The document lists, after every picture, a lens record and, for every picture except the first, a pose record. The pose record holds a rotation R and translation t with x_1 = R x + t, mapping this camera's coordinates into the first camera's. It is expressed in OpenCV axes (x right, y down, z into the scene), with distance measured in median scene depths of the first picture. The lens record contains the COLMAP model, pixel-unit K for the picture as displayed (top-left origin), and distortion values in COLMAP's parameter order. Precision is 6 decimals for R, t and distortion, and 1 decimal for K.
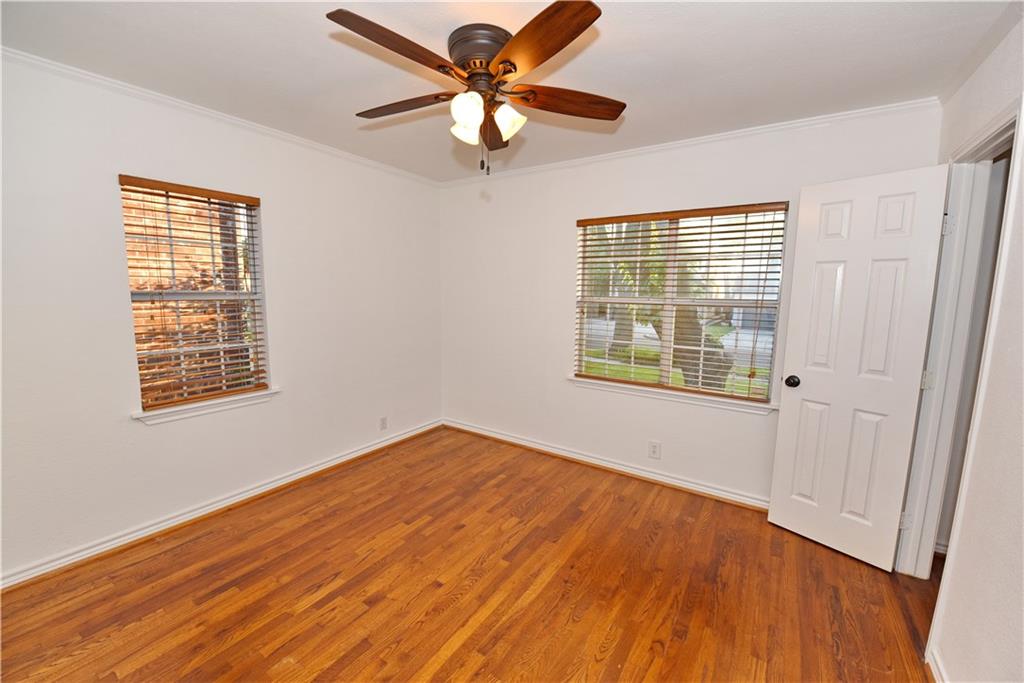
lens RADIAL K [[406.5, 0, 513.0], [0, 406.5, 341.7], [0, 0, 1]] dist [-0.016527, -0.002270]
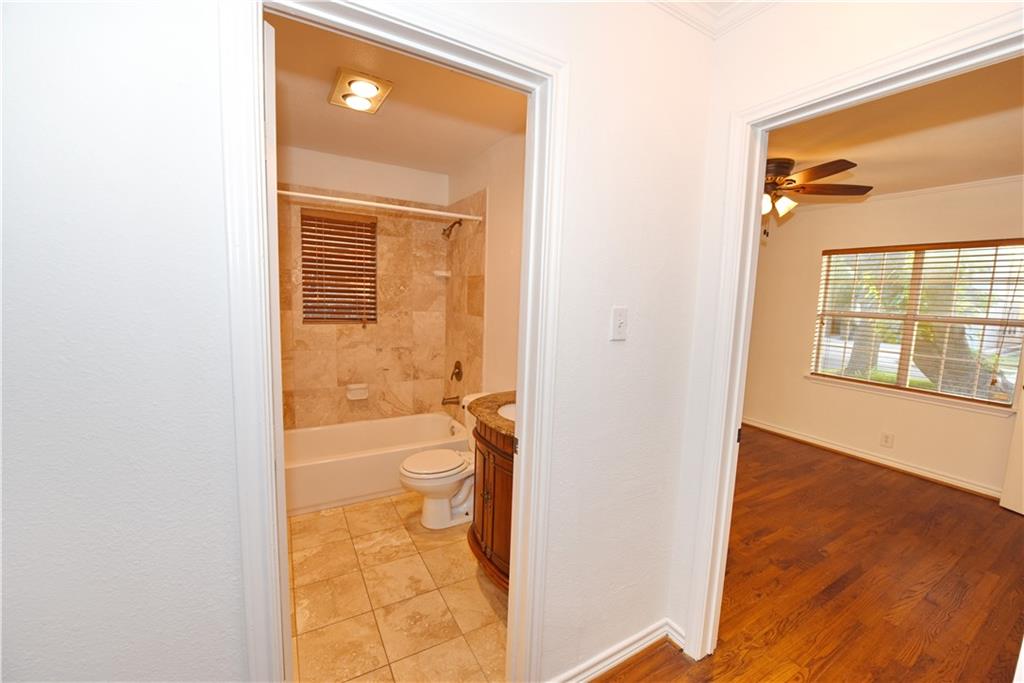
lens RADIAL K [[406.5, 0, 513.0], [0, 406.5, 341.7], [0, 0, 1]] dist [-0.016527, -0.002270]
pose [[0.895318, 0.067091, -0.440346, -0.167852], [-0.076476, 0.997065, -0.003579, 0.077214], [0.438814, 0.036880, 0.897821, -0.665921]]
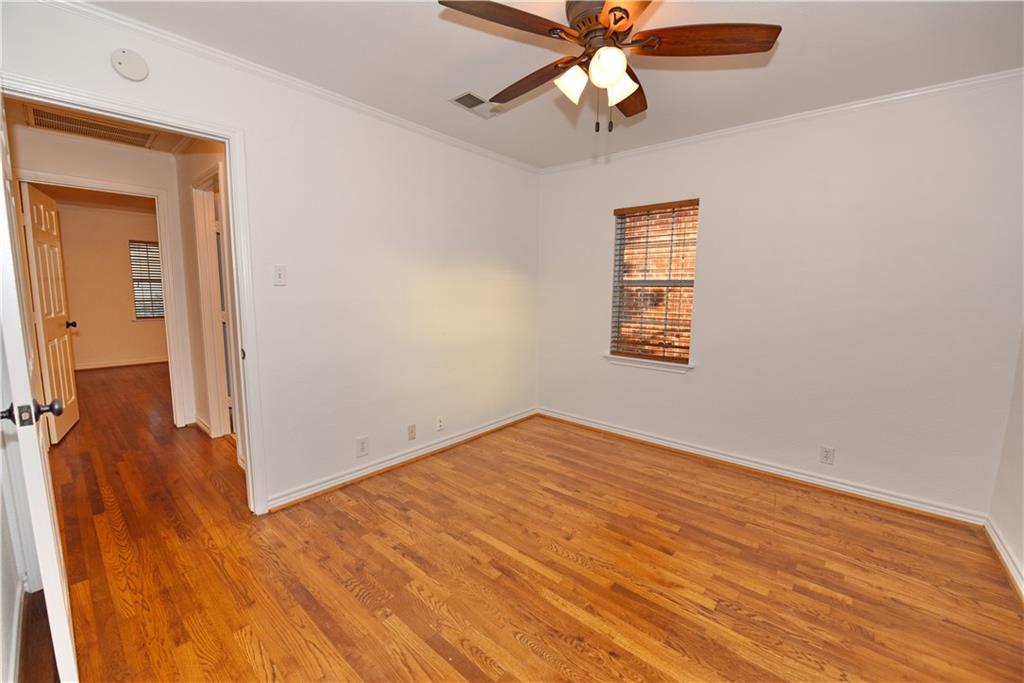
lens RADIAL K [[406.5, 0, 513.0], [0, 406.5, 341.7], [0, 0, 1]] dist [-0.016527, -0.002270]
pose [[-0.123804, 0.110364, -0.986150, 0.638730], [-0.139402, 0.982006, 0.127402, -0.025160], [0.982466, 0.153245, -0.106192, 0.669622]]
